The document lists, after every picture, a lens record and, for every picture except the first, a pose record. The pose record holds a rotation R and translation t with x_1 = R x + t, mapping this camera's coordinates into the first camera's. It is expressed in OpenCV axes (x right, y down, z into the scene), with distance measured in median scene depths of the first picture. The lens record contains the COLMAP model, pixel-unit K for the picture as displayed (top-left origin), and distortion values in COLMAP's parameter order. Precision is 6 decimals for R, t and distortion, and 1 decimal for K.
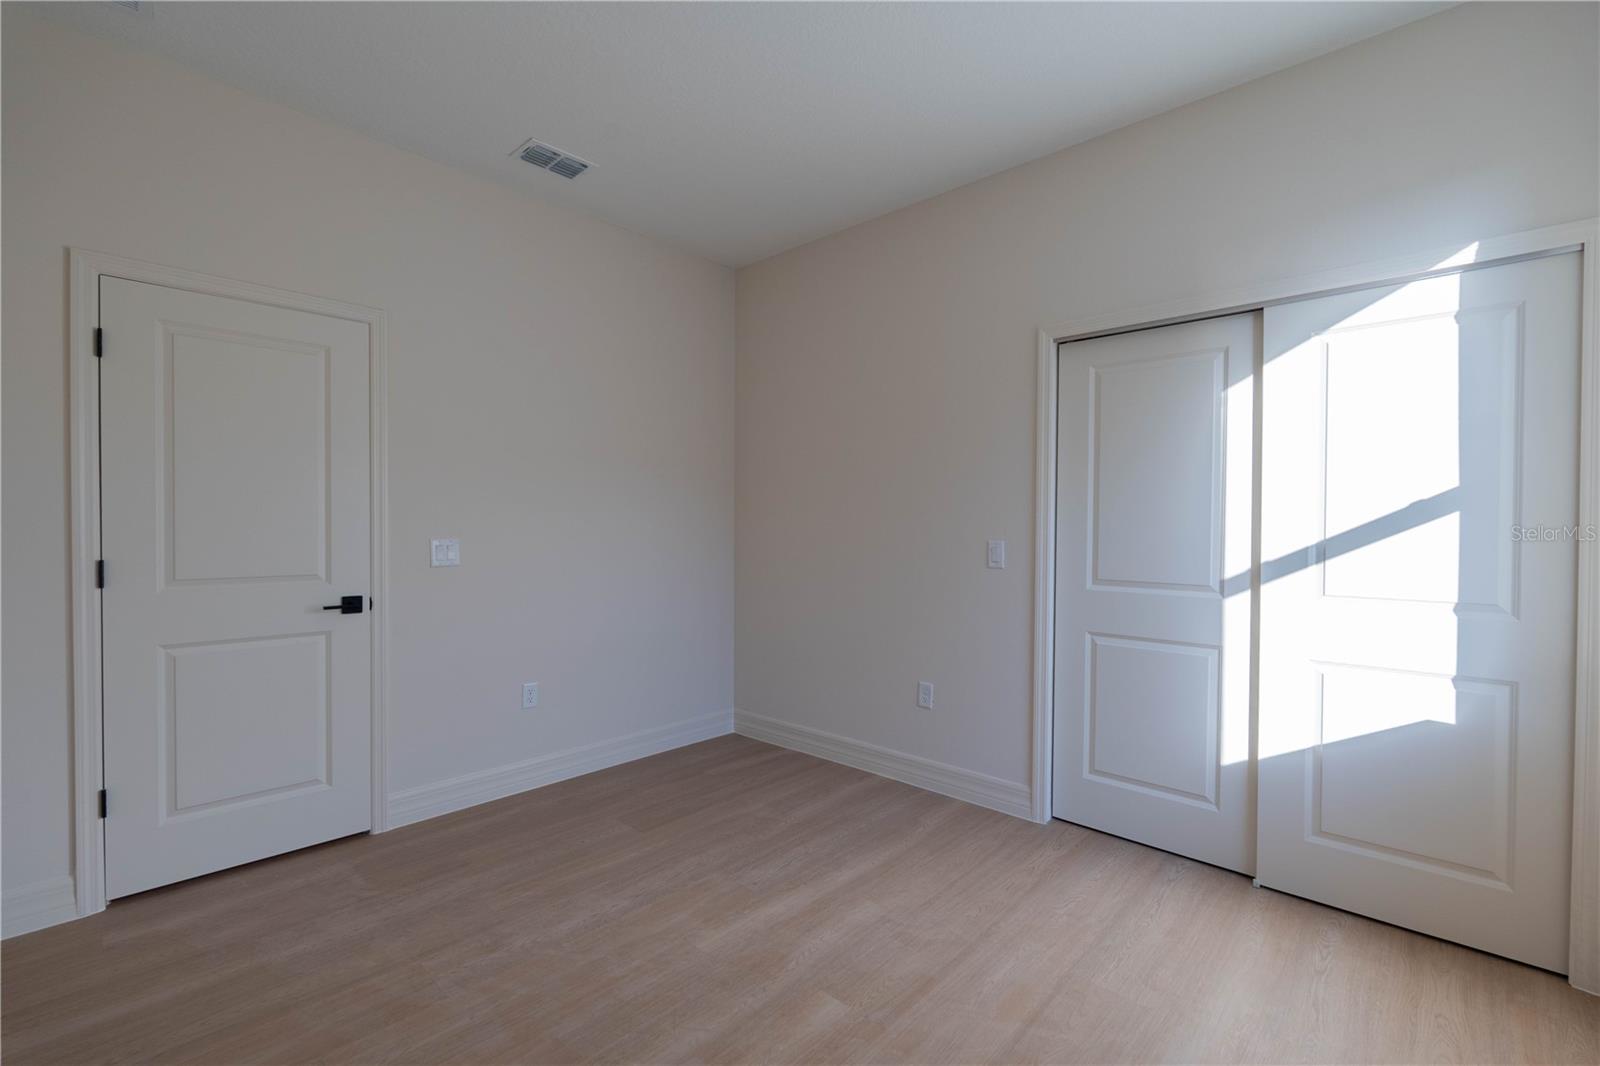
lens RADIAL K [[697.3, 0, 797.9], [0, 697.3, 515.1], [0, 0, 1]] dist [-0.001422, 0.000028]
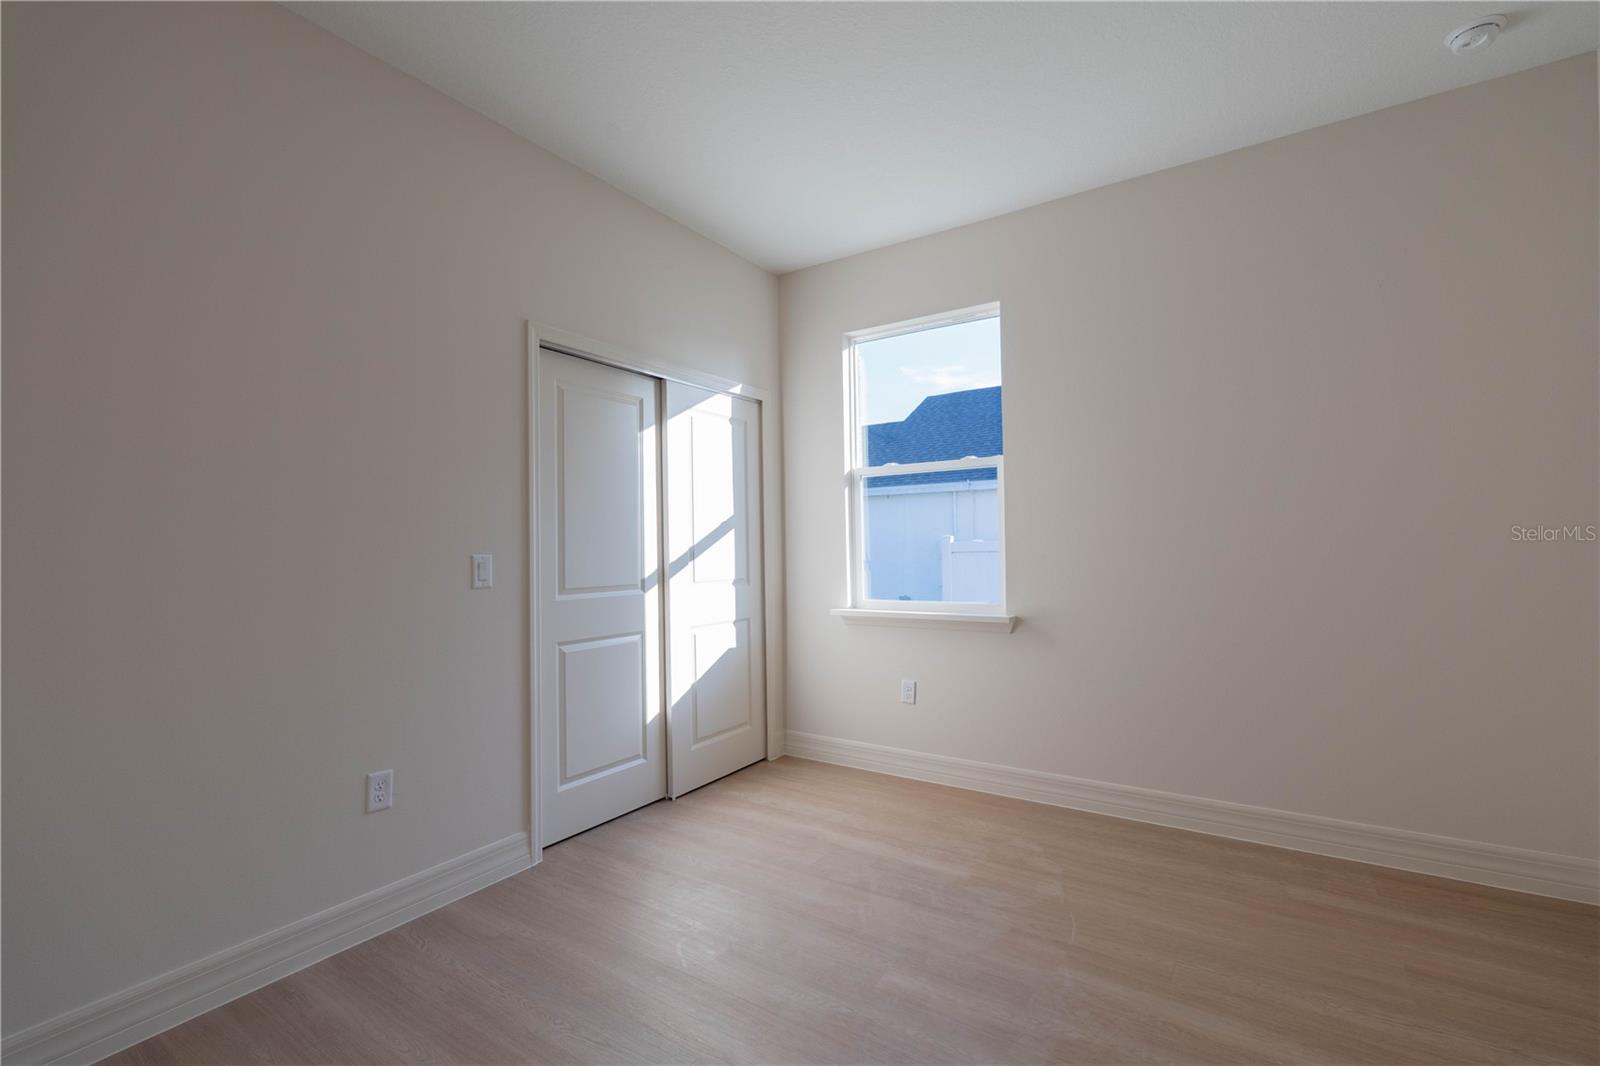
lens RADIAL K [[697.3, 0, 797.9], [0, 697.3, 515.1], [0, 0, 1]] dist [-0.001422, 0.000028]
pose [[-0.160133, 0.039993, 0.986285, -0.731045], [-0.004053, 0.999144, -0.041172, 0.028500], [-0.987087, -0.010591, -0.159834, 0.956304]]
